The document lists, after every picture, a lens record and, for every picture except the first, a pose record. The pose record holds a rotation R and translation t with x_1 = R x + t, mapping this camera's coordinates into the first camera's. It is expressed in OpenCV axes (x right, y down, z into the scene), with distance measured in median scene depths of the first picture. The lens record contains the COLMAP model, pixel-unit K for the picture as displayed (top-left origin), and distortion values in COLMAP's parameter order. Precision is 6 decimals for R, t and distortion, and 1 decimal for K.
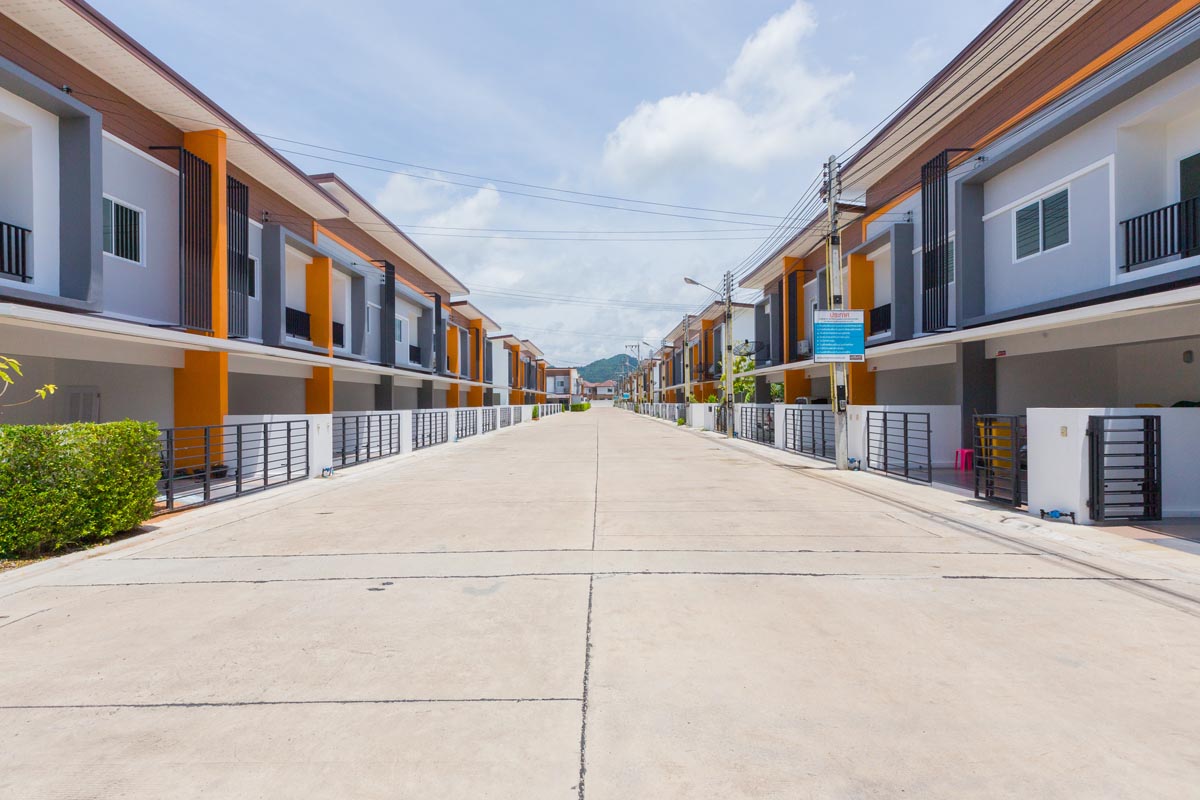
lens RADIAL K [[536.3, 0, 600.1], [0, 536.3, 400.8], [0, 0, 1]] dist [0.004714, 0.000425]
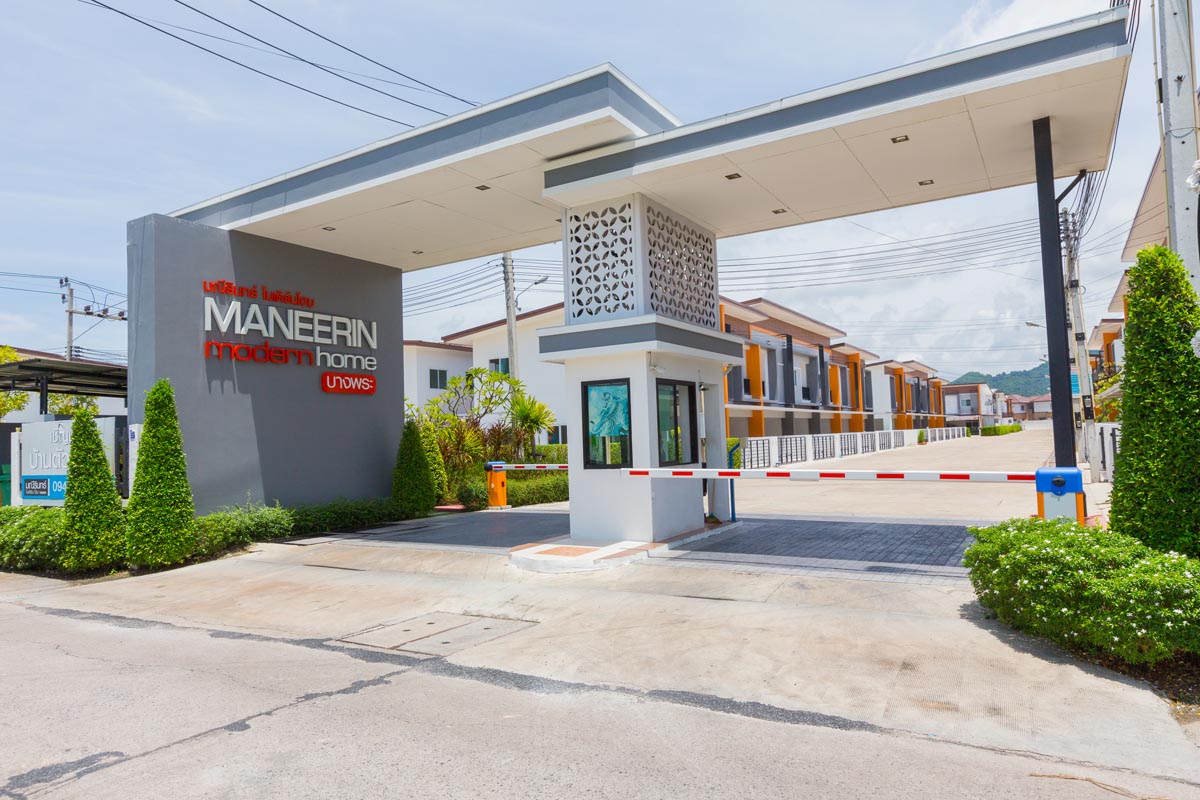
lens RADIAL K [[773.5, 0, 599.3], [0, 773.5, 401.7], [0, 0, 1]] dist [0.001842, 0.000166]
pose [[0.846124, -0.052145, -0.530429, 0.177296], [0.033736, 0.998447, -0.044339, 0.000428], [0.531917, 0.019622, 0.846569, -0.672070]]
